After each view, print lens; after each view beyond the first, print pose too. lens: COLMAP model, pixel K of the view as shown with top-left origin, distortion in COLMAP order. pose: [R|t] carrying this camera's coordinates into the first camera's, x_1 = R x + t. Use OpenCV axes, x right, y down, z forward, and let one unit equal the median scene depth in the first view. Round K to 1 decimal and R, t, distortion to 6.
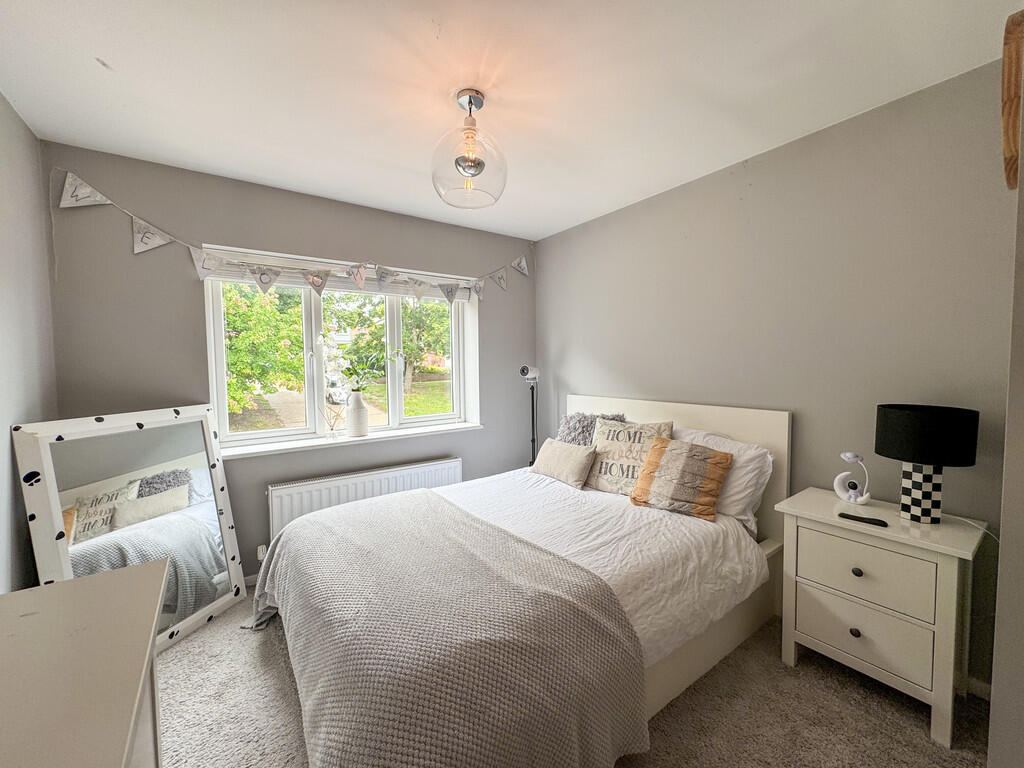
lens RADIAL K [[408.1, 0, 511.6], [0, 408.1, 383.7], [0, 0, 1]] dist [-0.002731, 0.000502]
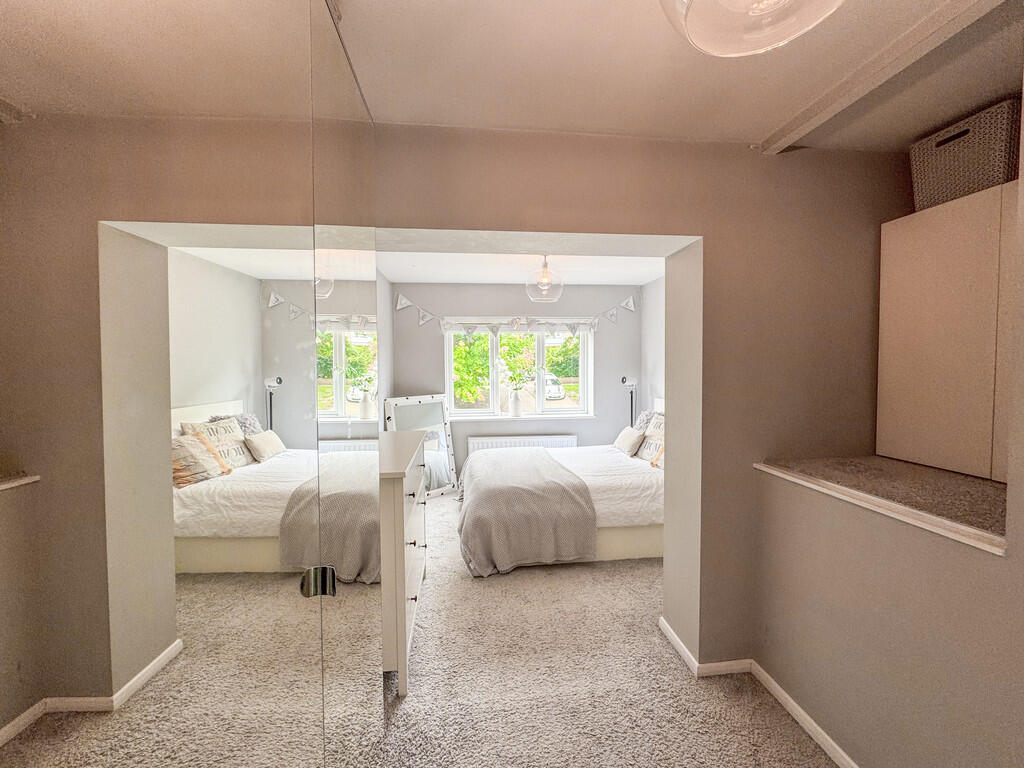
lens RADIAL K [[408.1, 0, 511.6], [0, 408.1, 383.7], [0, 0, 1]] dist [-0.002731, 0.000502]
pose [[0.873142, 0.027263, -0.486703, 0.556992], [-0.026450, 0.999614, 0.008542, -0.028825], [0.486748, 0.005415, 0.873526, -0.642376]]
